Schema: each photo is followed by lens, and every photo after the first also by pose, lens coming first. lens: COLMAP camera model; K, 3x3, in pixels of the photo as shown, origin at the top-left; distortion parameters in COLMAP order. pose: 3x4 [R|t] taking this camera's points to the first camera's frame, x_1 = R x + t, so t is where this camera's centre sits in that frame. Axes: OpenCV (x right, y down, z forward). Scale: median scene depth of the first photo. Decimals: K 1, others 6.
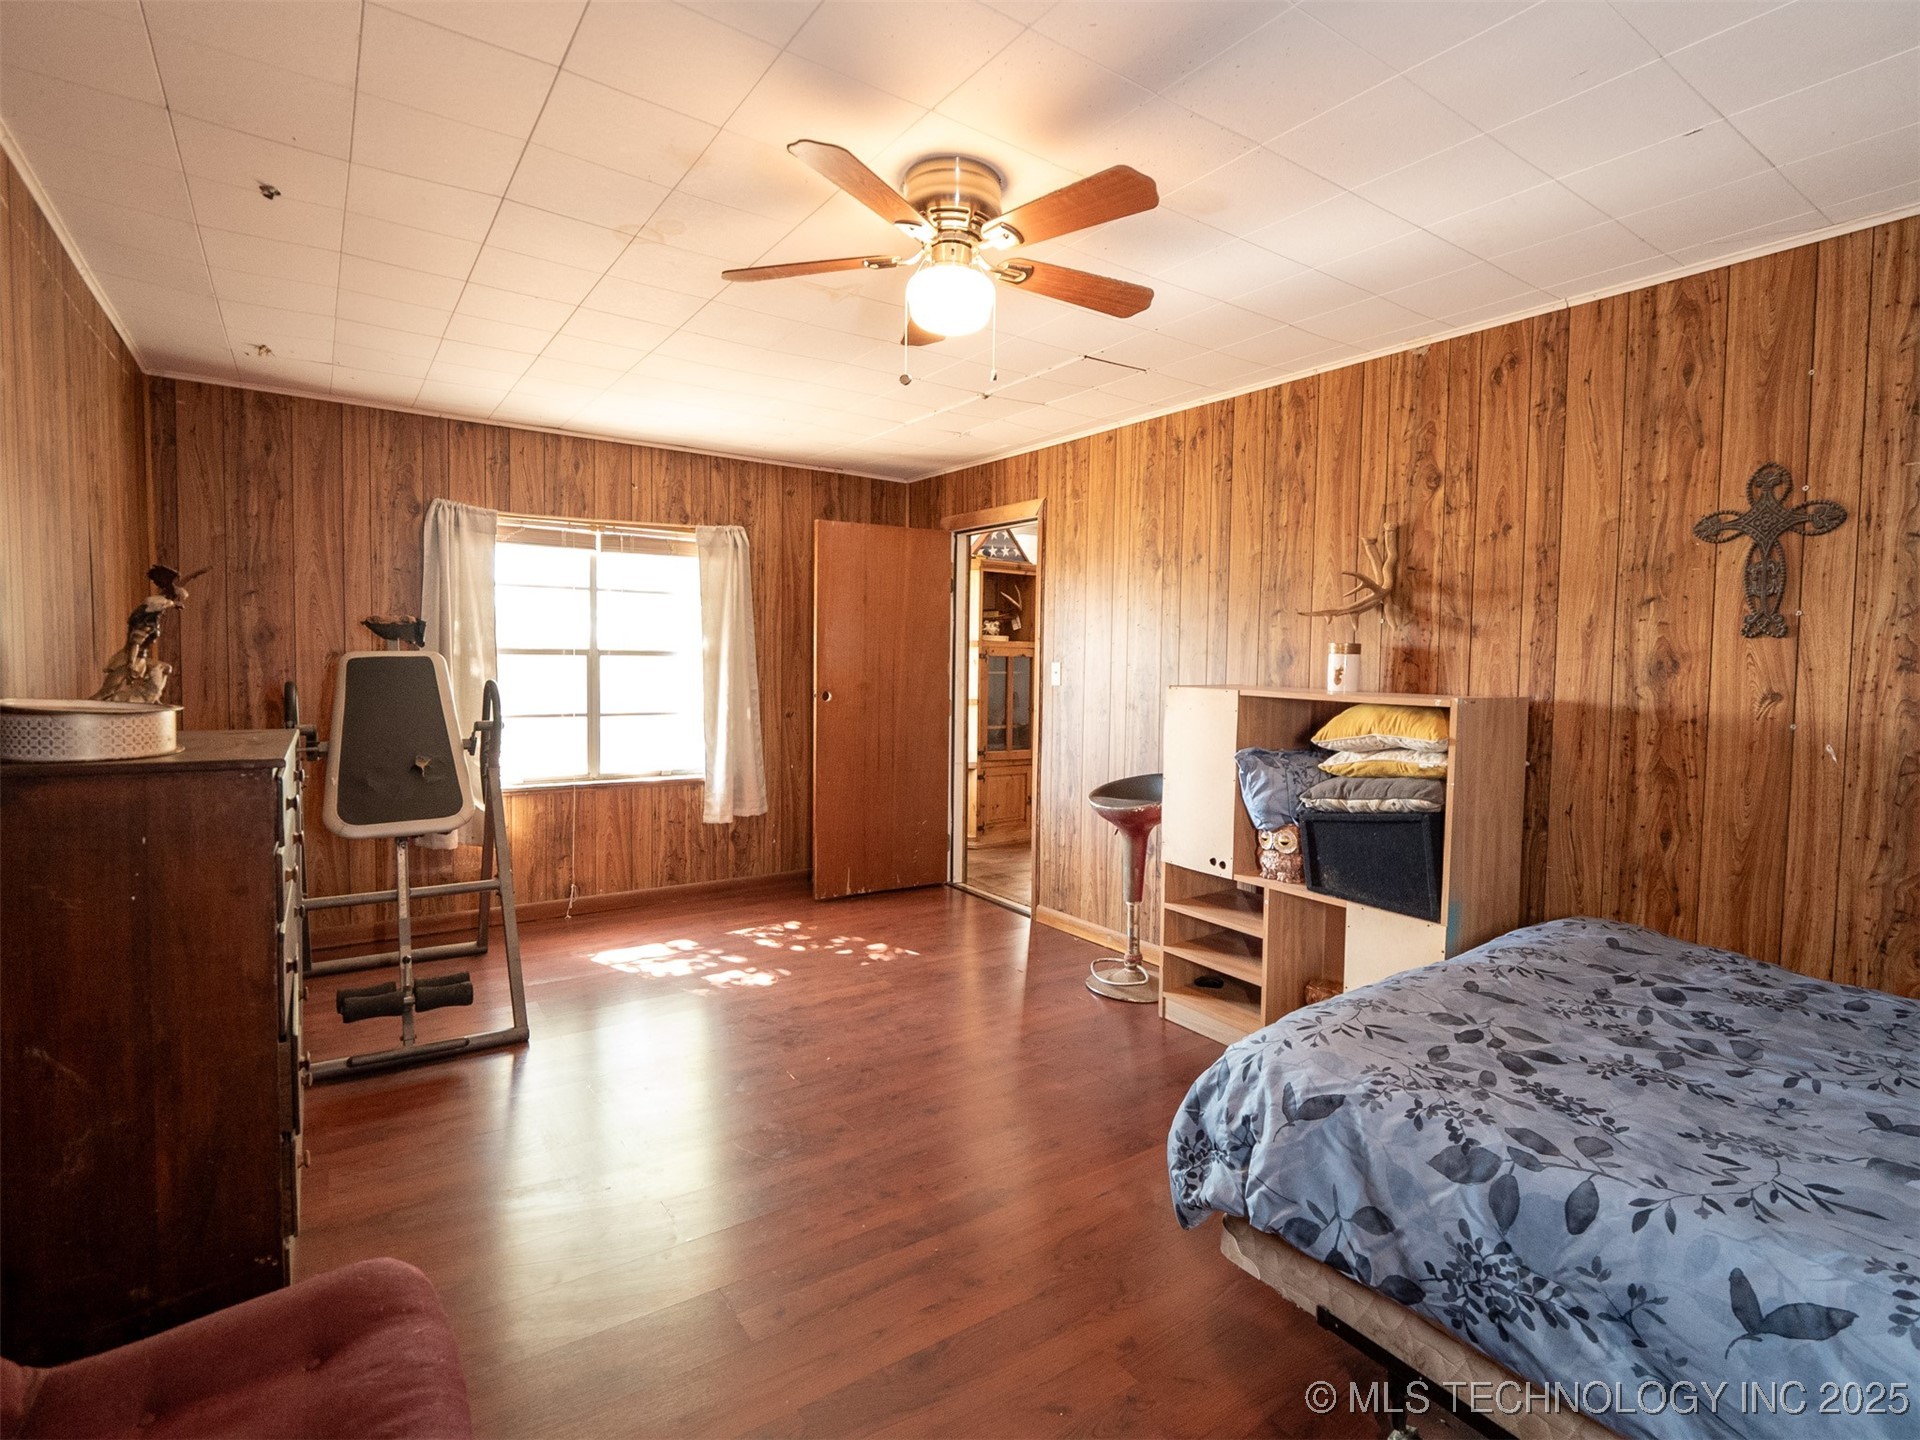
lens RADIAL K [[947.5, 0, 972.7], [0, 947.5, 702.1], [0, 0, 1]] dist [-0.000799, -0.007204]
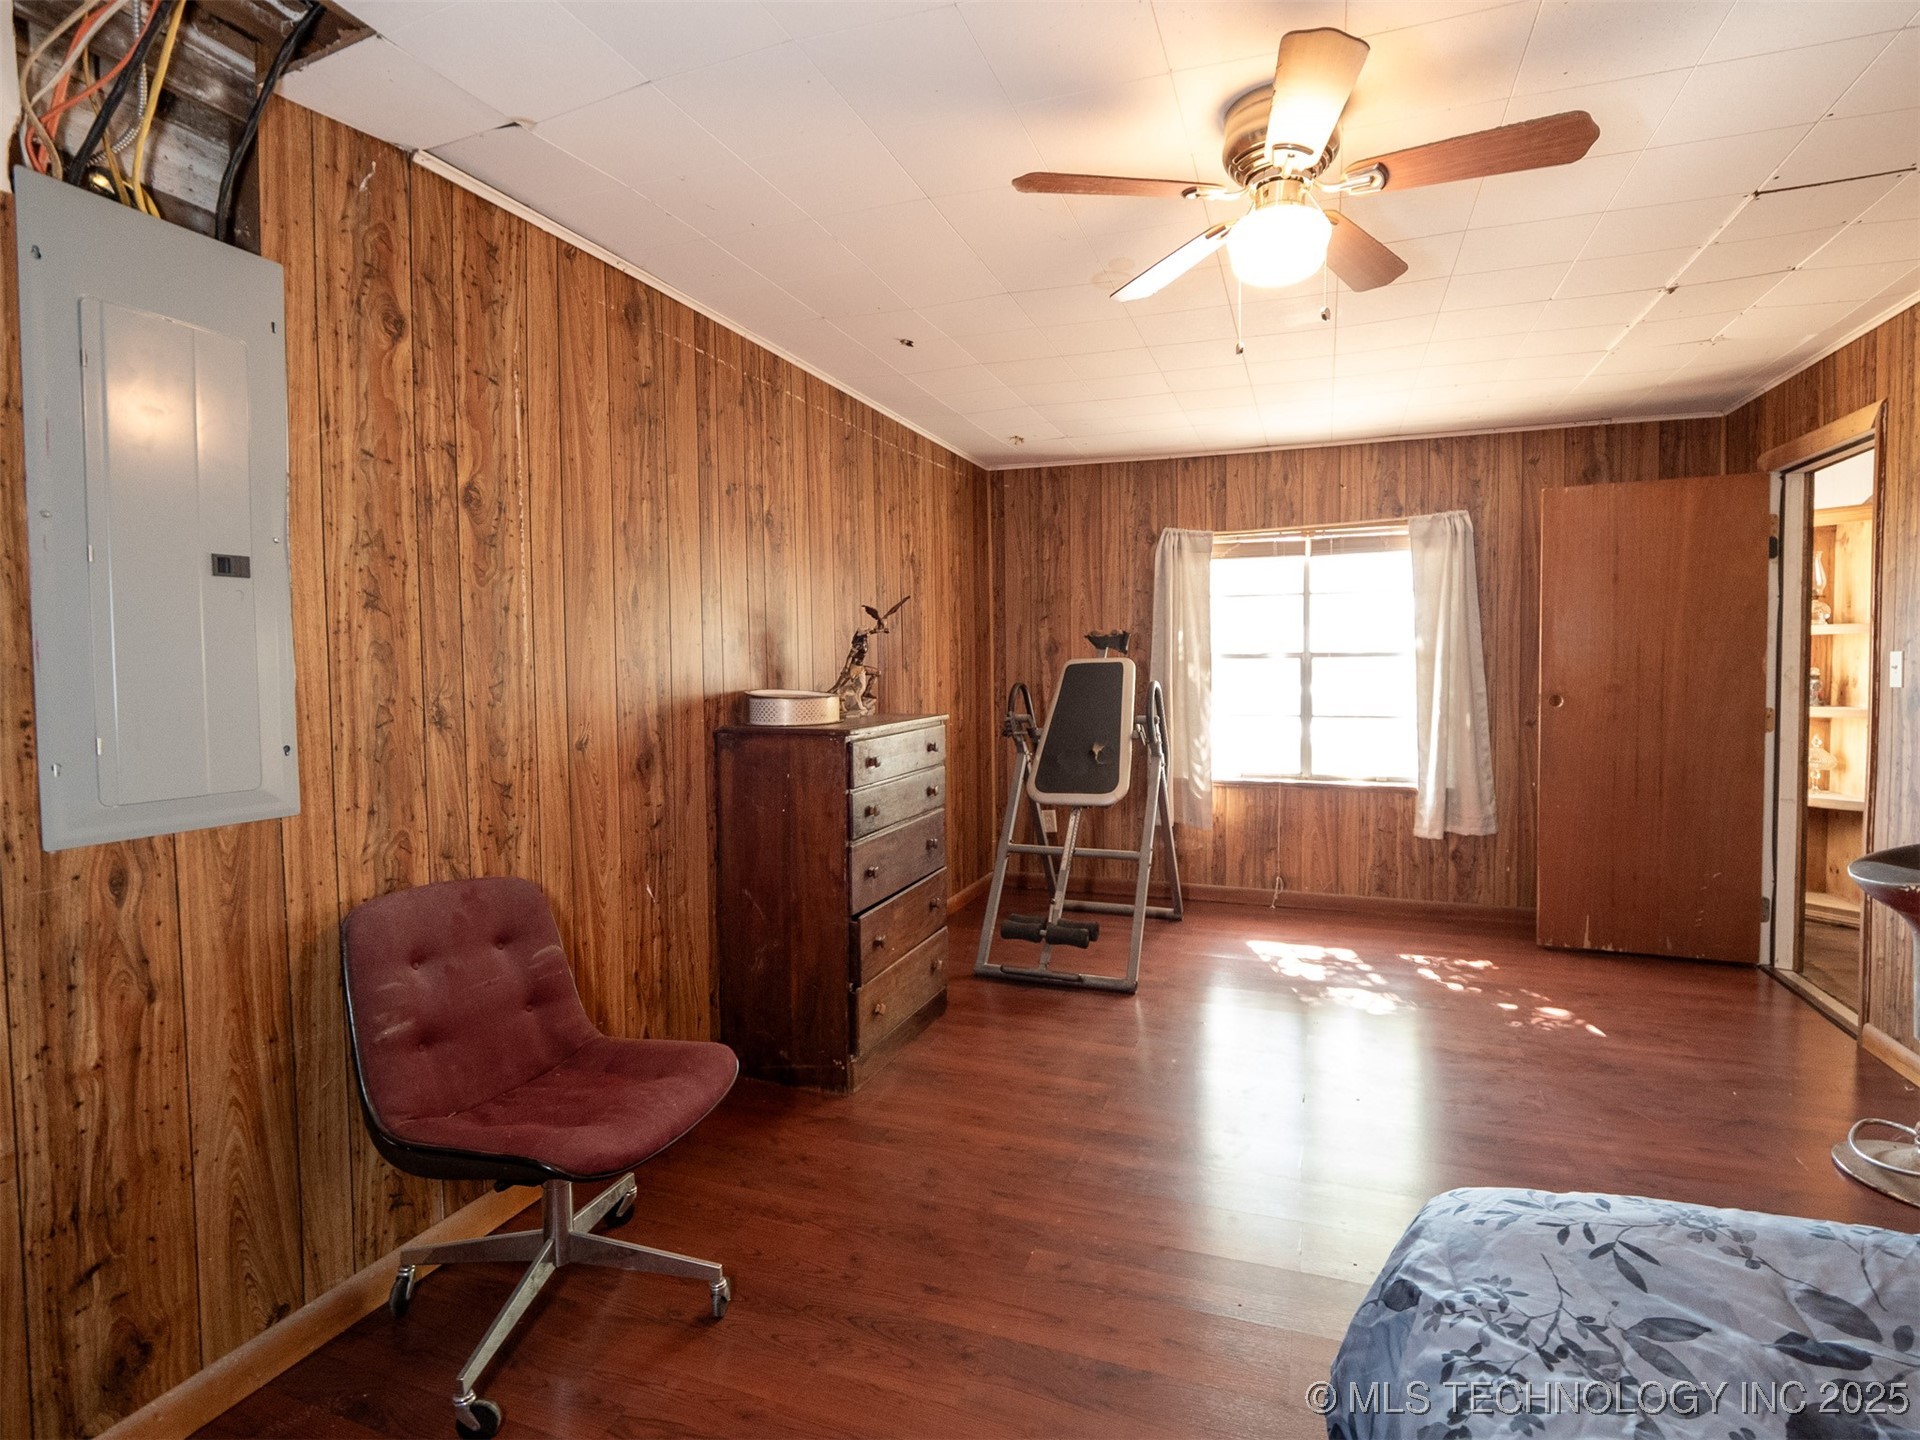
lens RADIAL K [[947.5, 0, 972.7], [0, 947.5, 702.1], [0, 0, 1]] dist [-0.000799, -0.007204]
pose [[0.575532, 0.012861, -0.817678, 0.238207], [-0.019968, 0.999799, 0.001671, 0.003800], [0.817536, 0.015365, 0.575673, 0.116732]]
